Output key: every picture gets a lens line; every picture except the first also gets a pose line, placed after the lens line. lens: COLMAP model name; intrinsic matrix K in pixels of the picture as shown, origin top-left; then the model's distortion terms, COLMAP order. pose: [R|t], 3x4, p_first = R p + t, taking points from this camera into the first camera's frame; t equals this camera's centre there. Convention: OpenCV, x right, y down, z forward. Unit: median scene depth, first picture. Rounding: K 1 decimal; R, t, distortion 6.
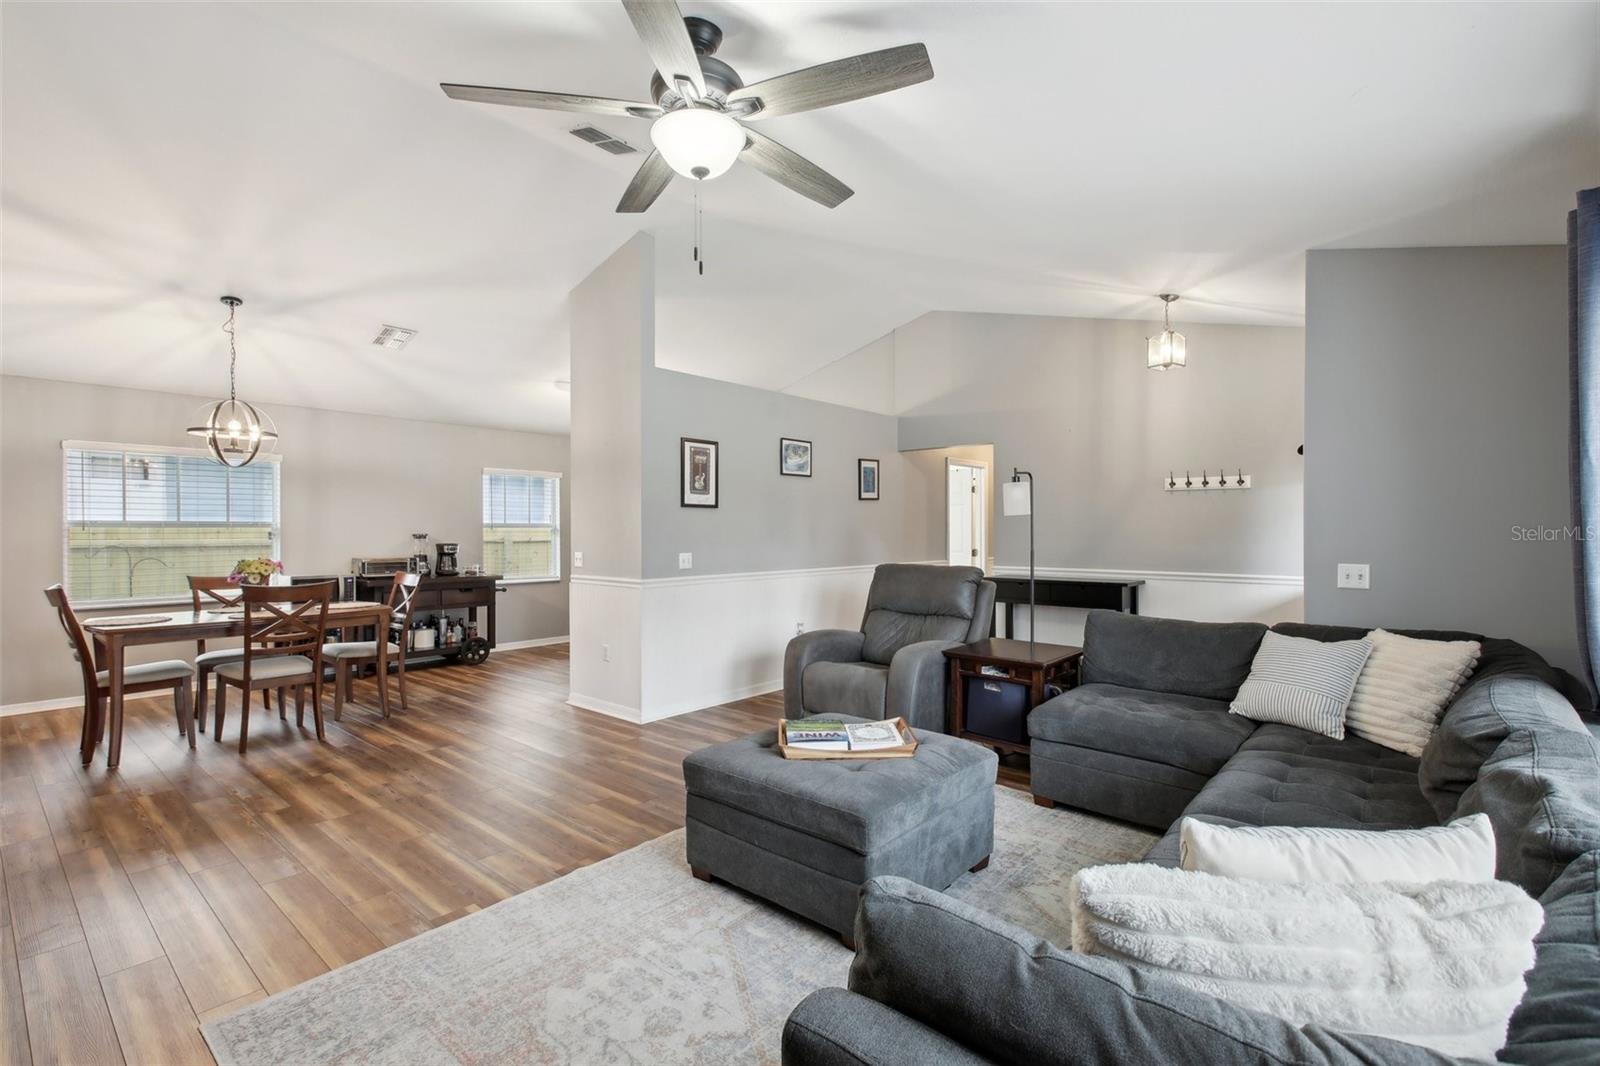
lens RADIAL K [[726.8, 0, 800.0], [0, 726.8, 533.0], [0, 0, 1]] dist [0.016346, 0.000003]
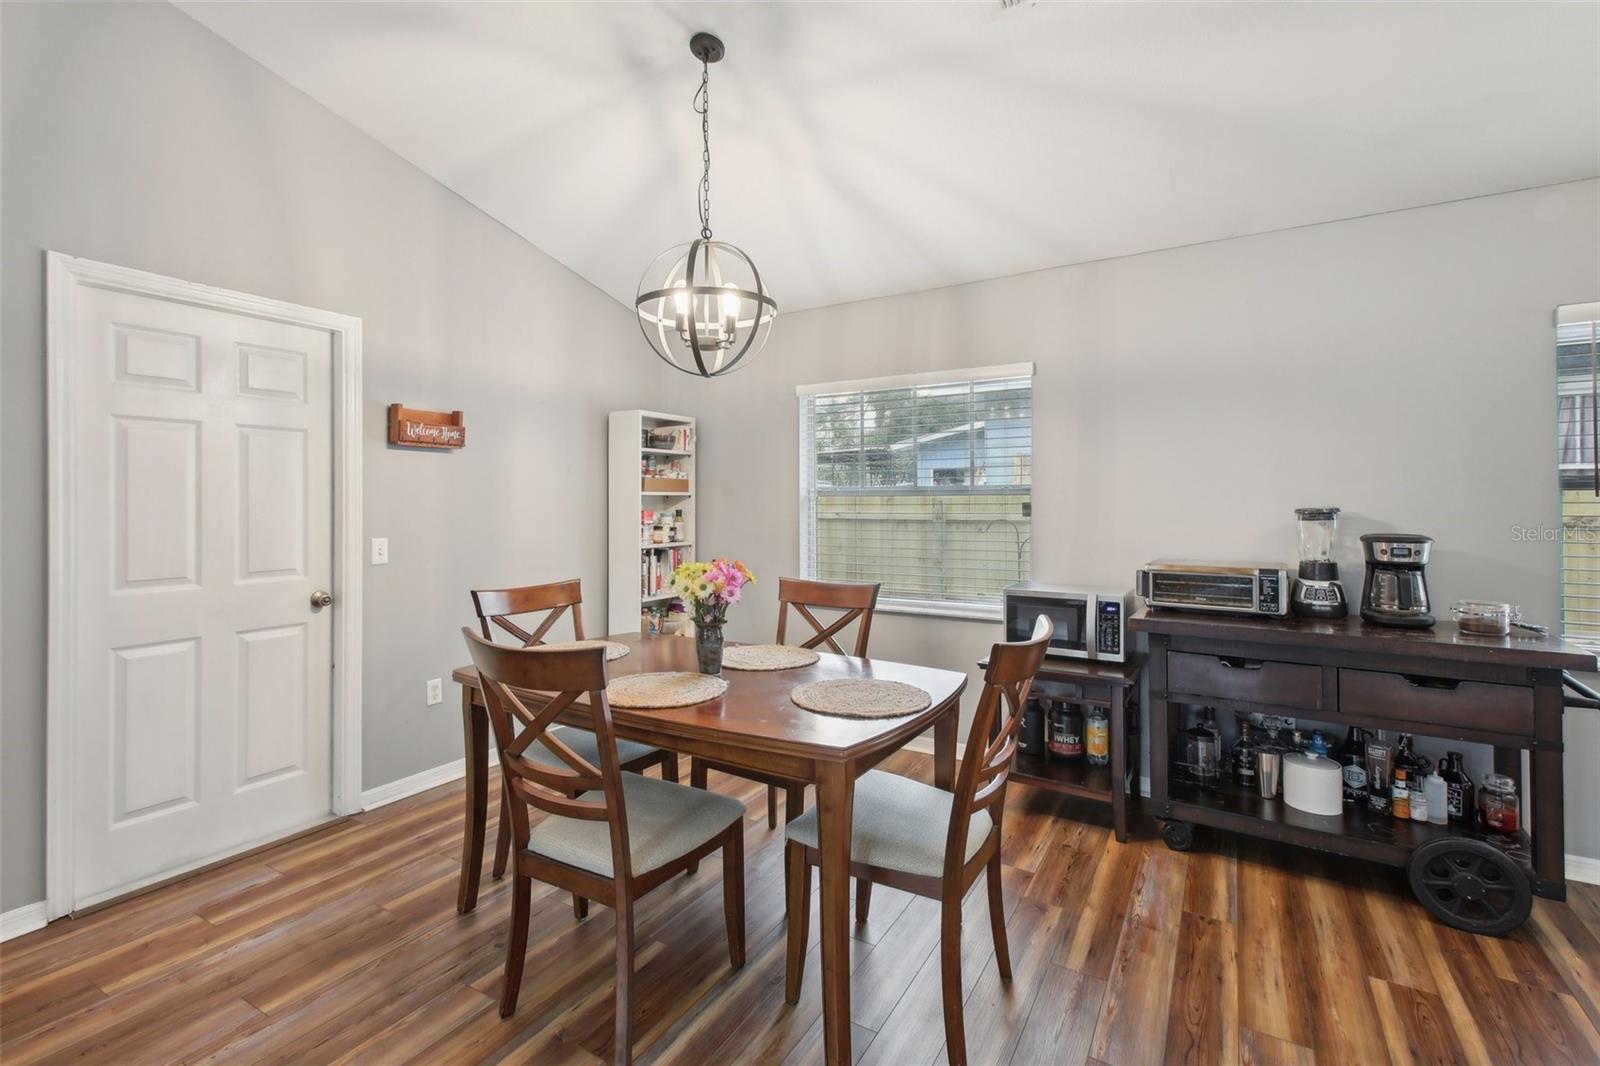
lens RADIAL K [[723.3, 0, 799.6], [0, 723.3, 496.2], [0, 0, 1]] dist [0.022105, 0.000100]
pose [[0.176616, -0.006934, -0.984255, -0.248492], [-0.000269, 0.999975, -0.007094, -0.002957], [0.984280, 0.001518, 0.176609, 0.891588]]
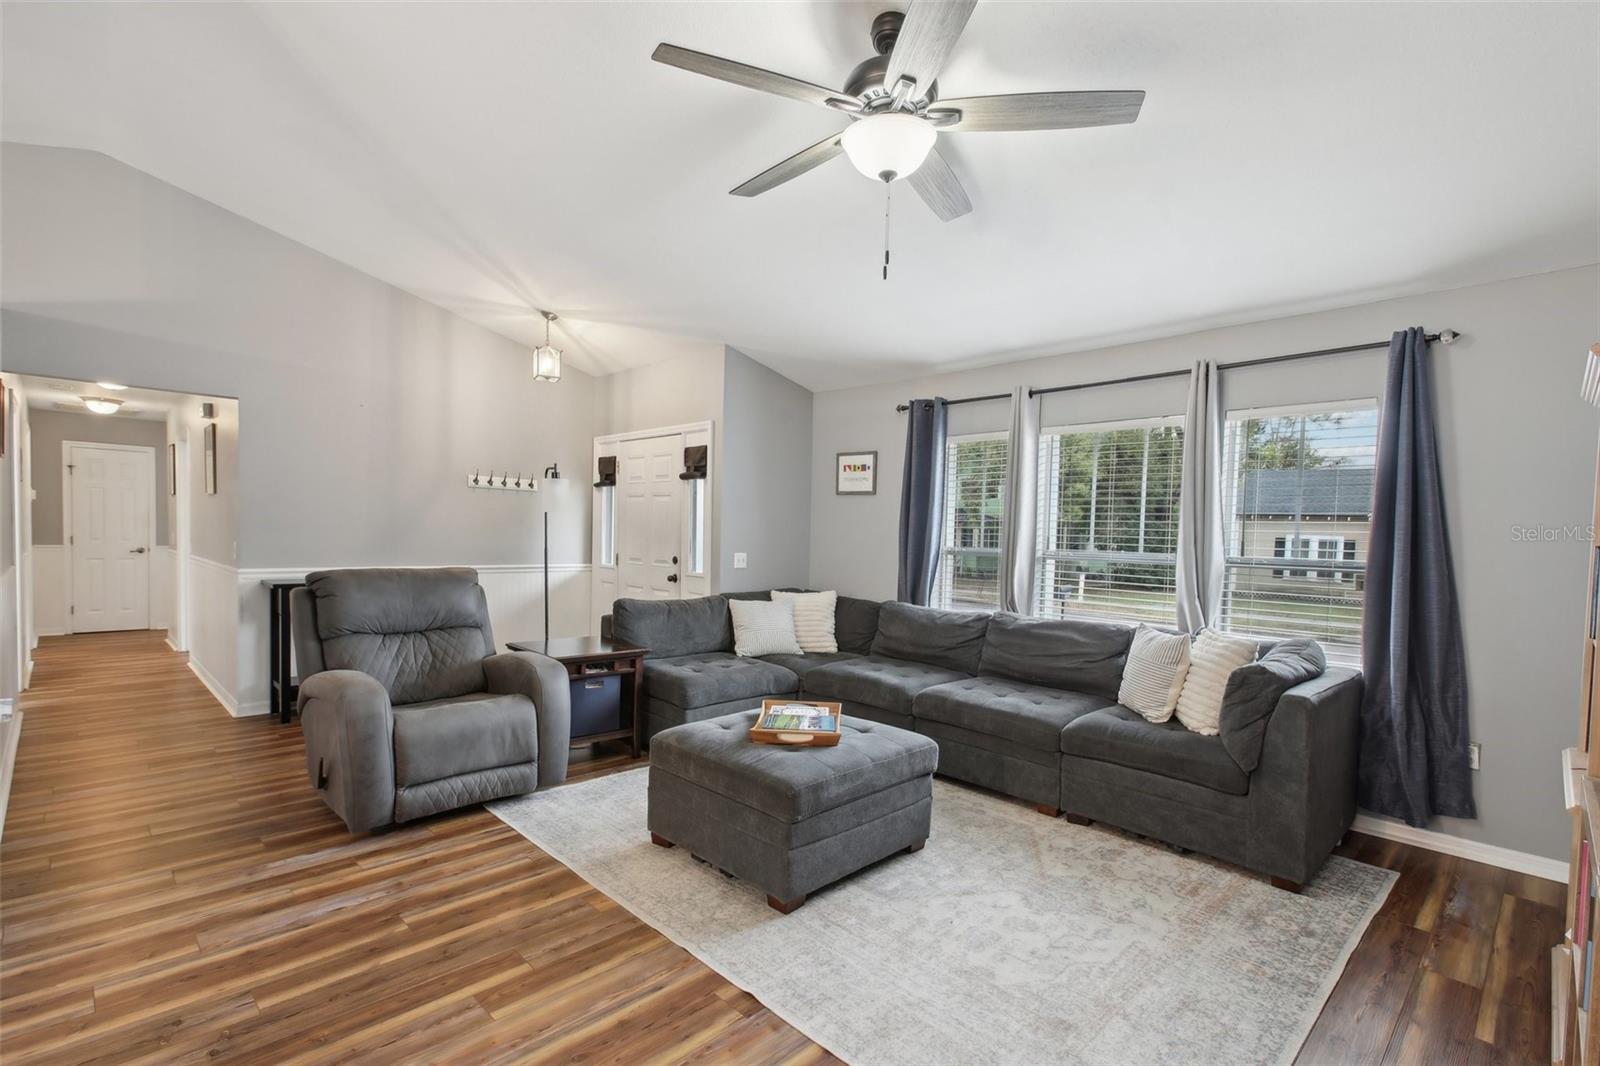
lens RADIAL K [[743.5, 0, 801.4], [0, 743.5, 563.5], [0, 0, 1]] dist [0.030629, 0.000306]
pose [[0.071560, -0.039791, 0.996642, -0.549651], [-0.020016, 0.998945, 0.041320, -0.003114], [-0.997235, -0.022906, 0.070688, 0.479671]]
